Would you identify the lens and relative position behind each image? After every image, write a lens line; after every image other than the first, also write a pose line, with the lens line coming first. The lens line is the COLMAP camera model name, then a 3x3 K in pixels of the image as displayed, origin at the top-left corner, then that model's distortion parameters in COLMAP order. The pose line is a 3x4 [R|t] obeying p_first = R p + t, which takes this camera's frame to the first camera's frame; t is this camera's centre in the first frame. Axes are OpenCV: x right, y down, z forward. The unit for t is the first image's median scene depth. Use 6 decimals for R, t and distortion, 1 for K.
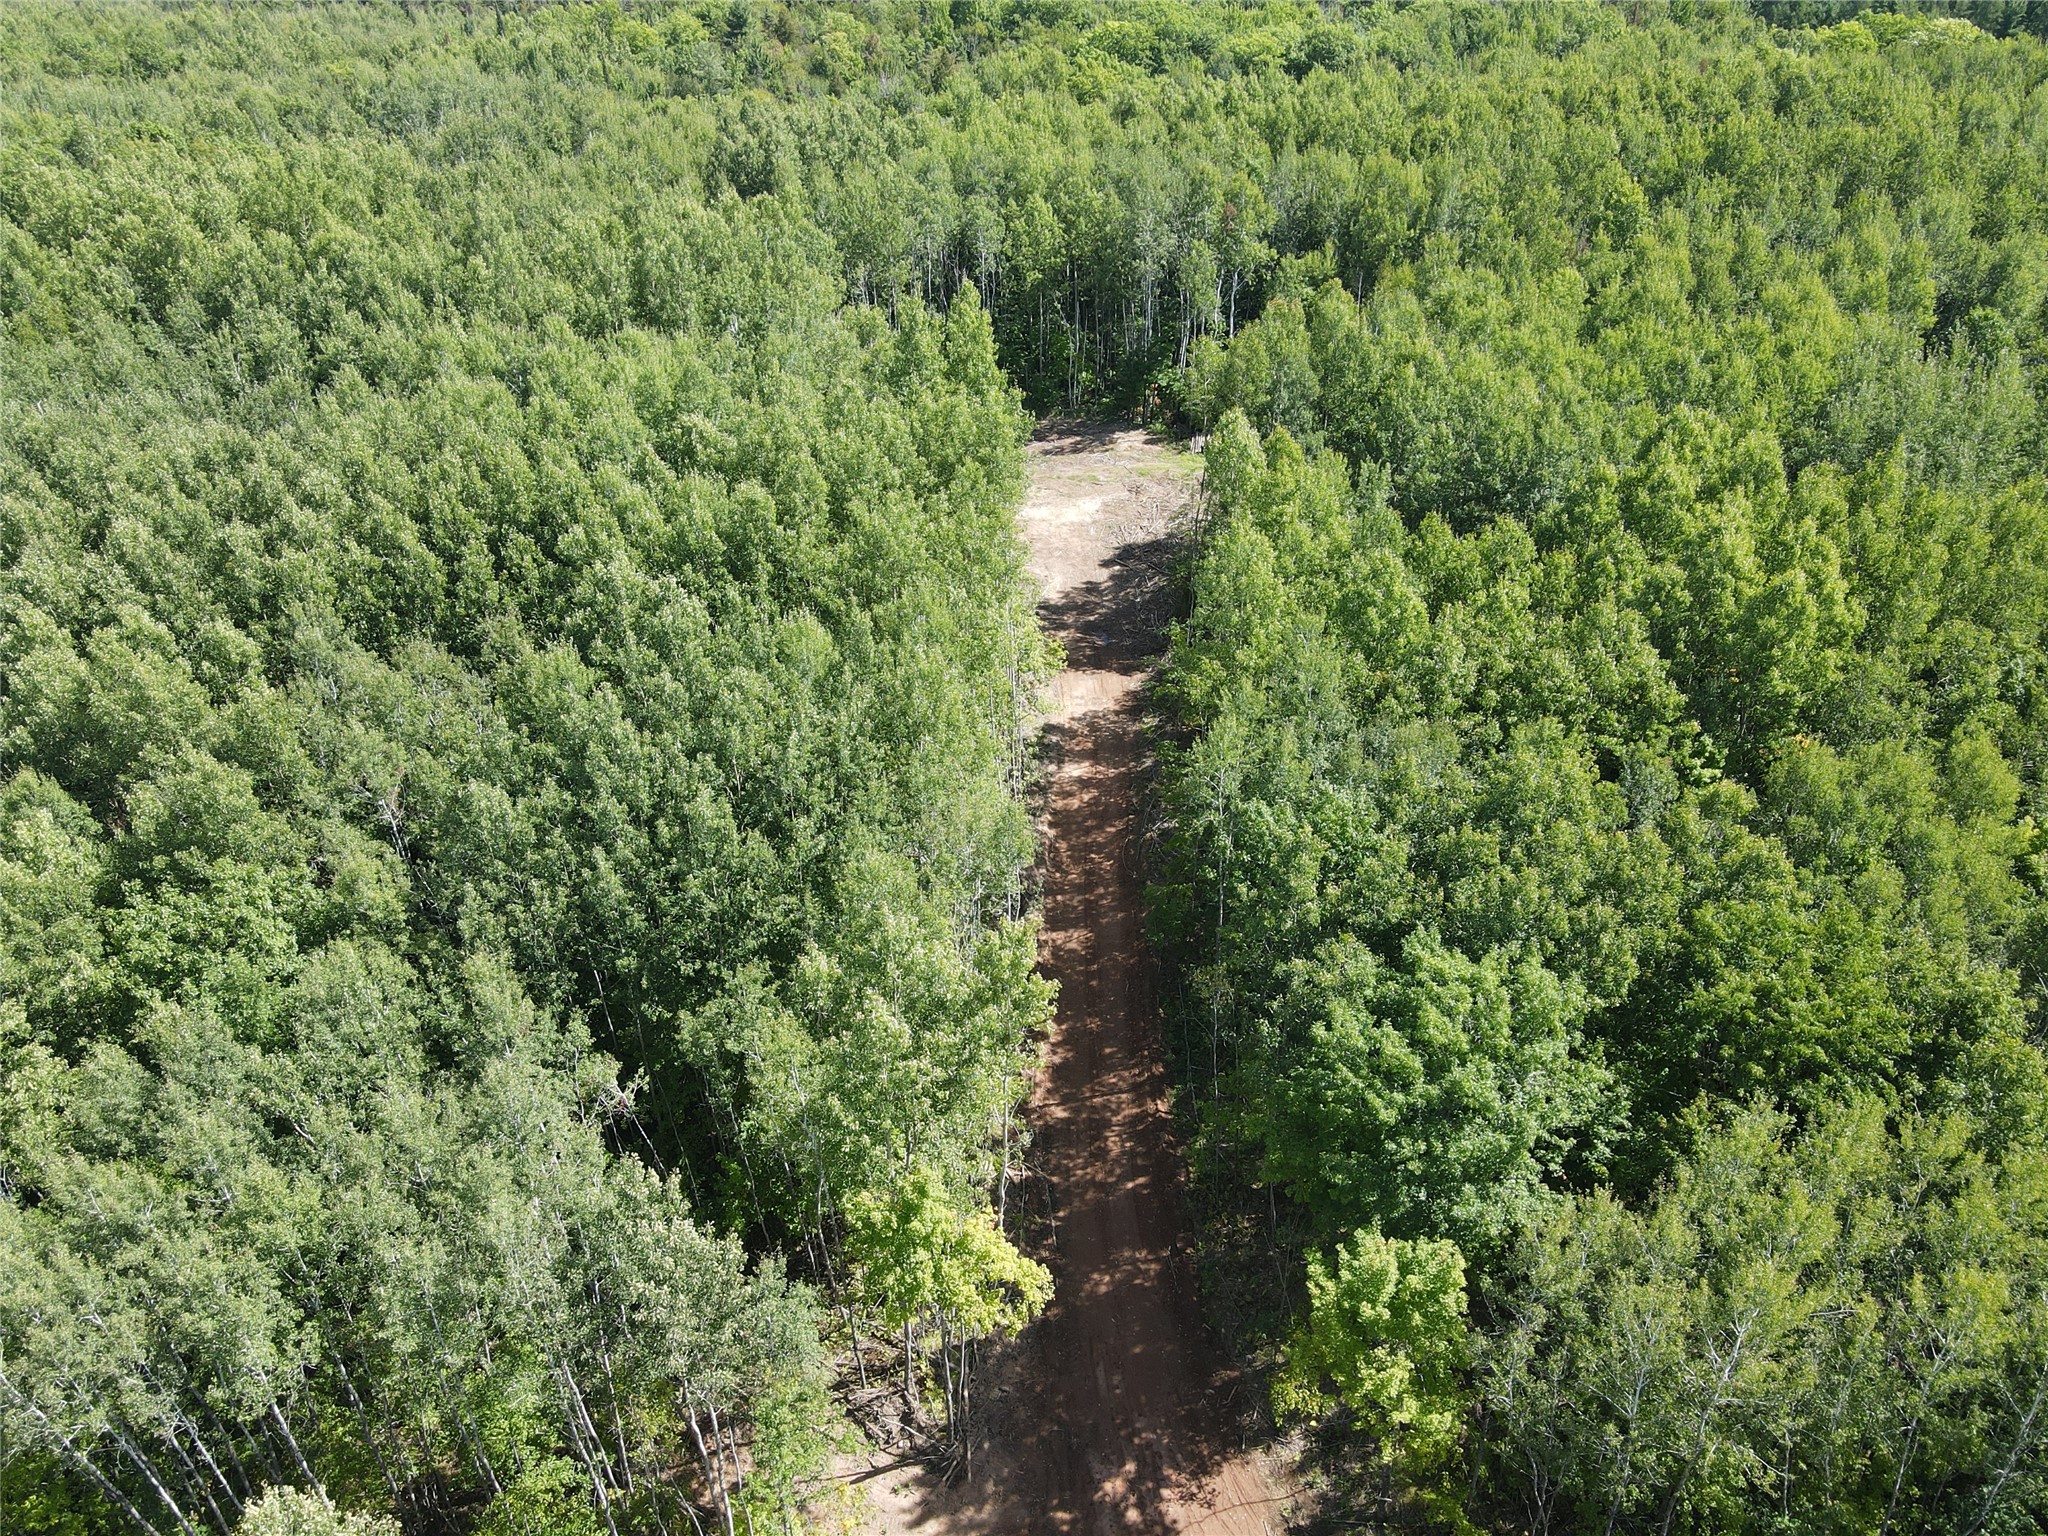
lens RADIAL K [[1467.4, 0, 1024.0], [0, 1467.4, 768.0], [0, 0, 1]] dist [0.005777, 0.006148]
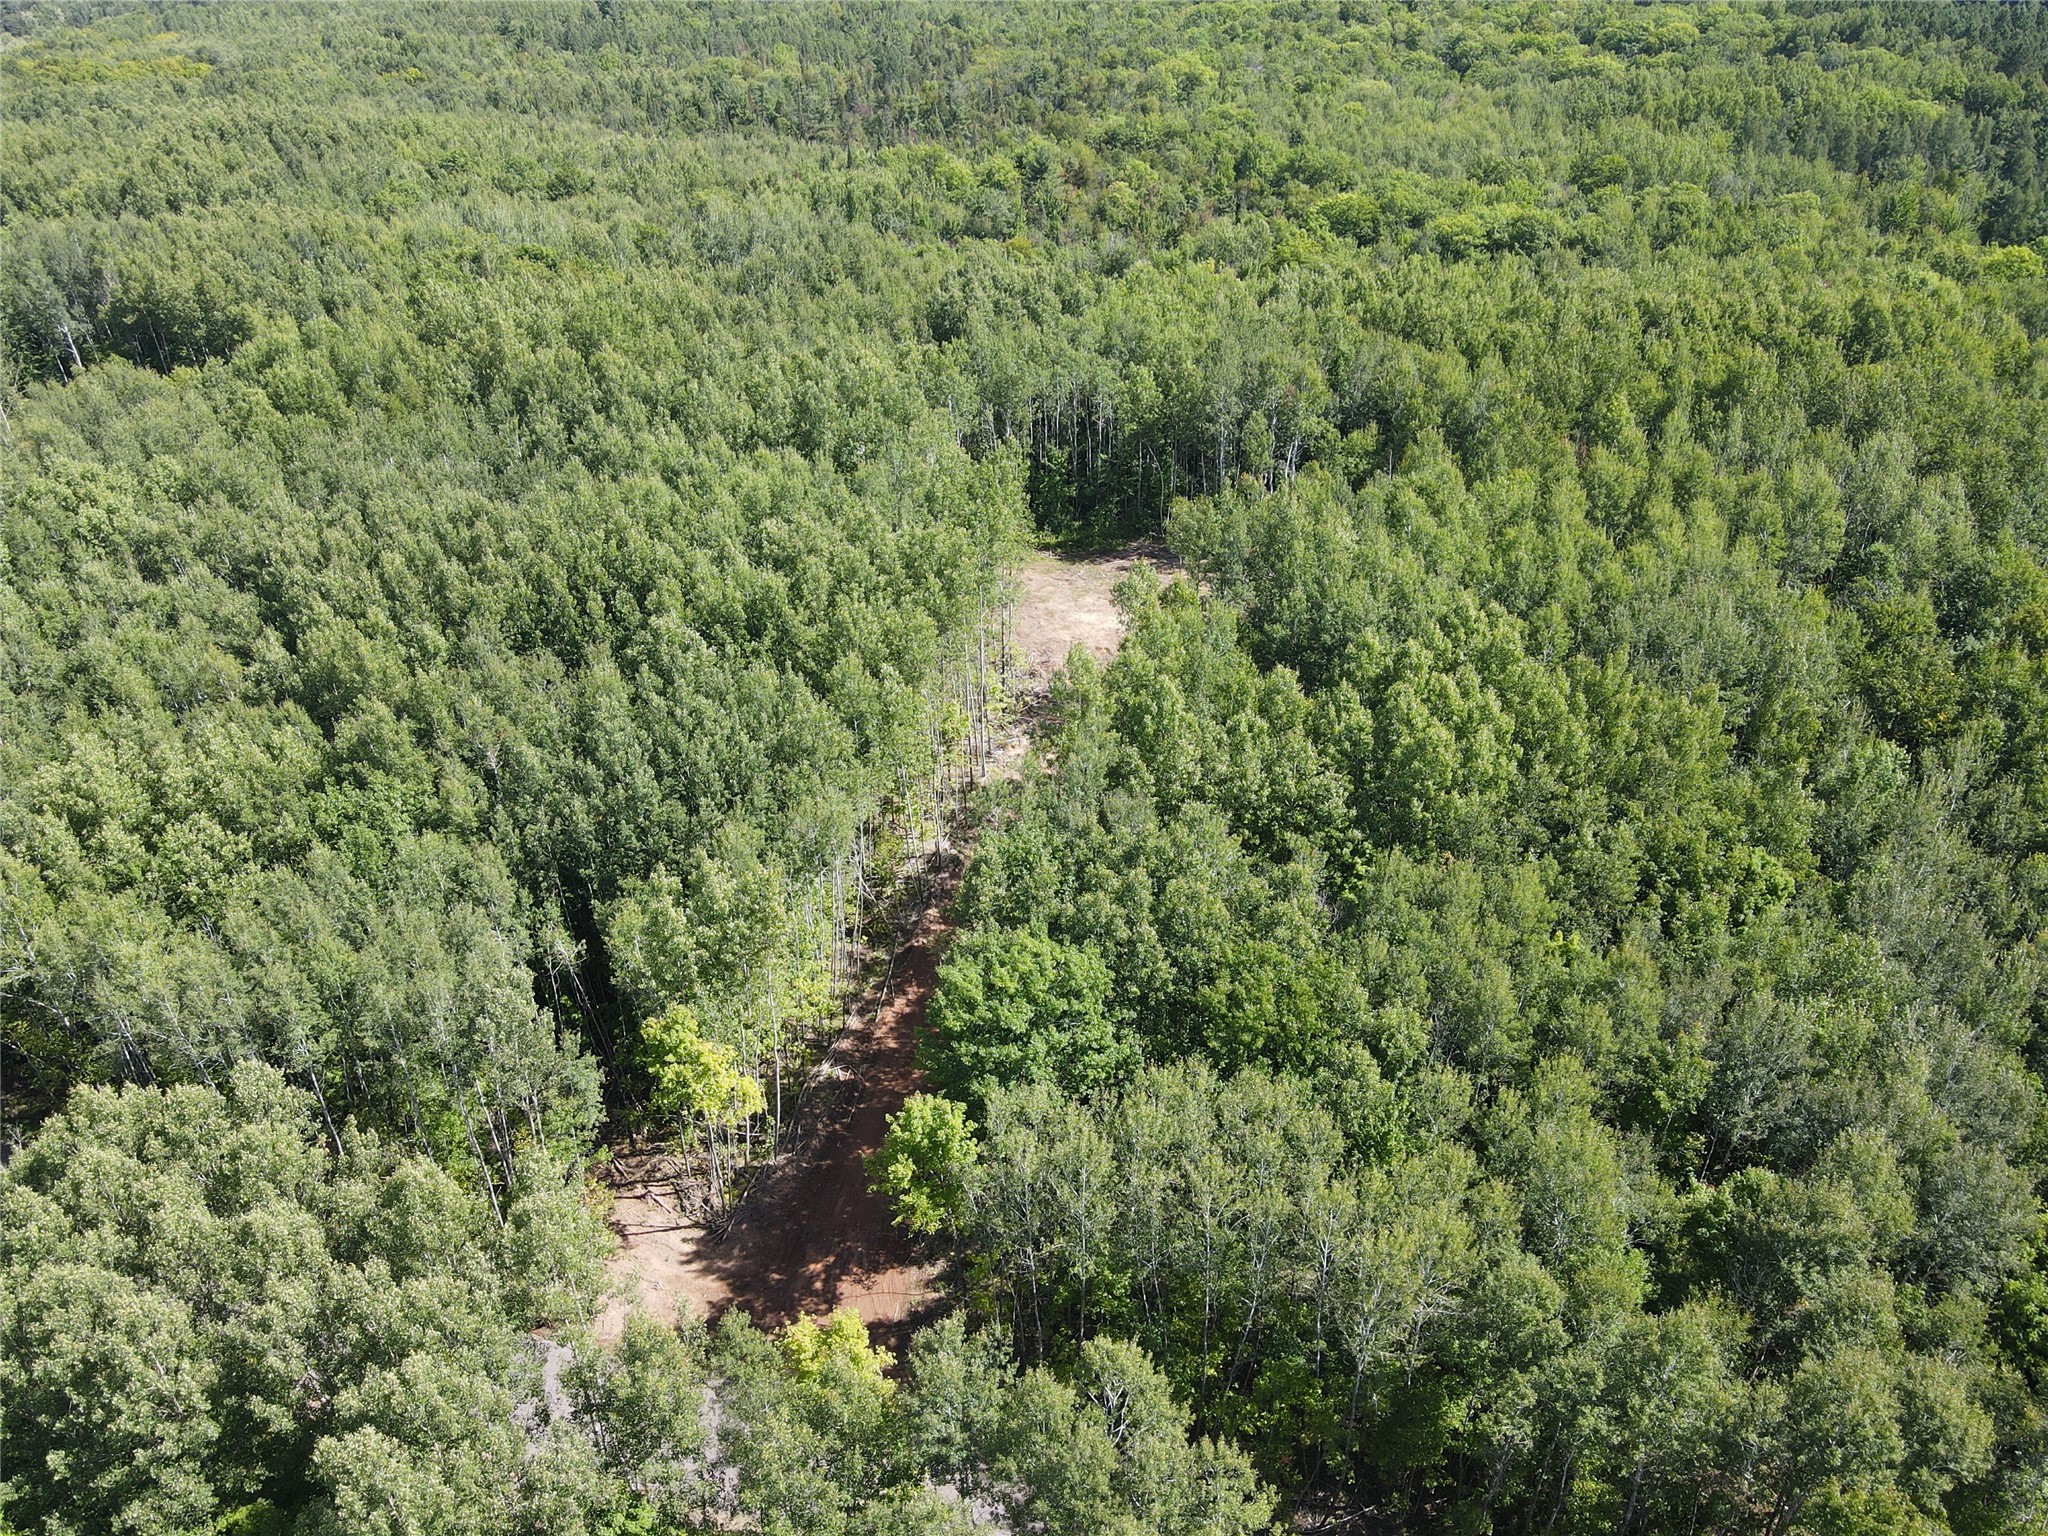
lens RADIAL K [[1467.4, 0, 1024.0], [0, 1467.4, 768.0], [0, 0, 1]] dist [0.005777, 0.006148]
pose [[0.965643, 0.142468, -0.217341, 0.512085], [-0.154039, 0.987365, -0.037172, 0.010770], [0.209300, 0.069374, 0.975388, -0.439650]]
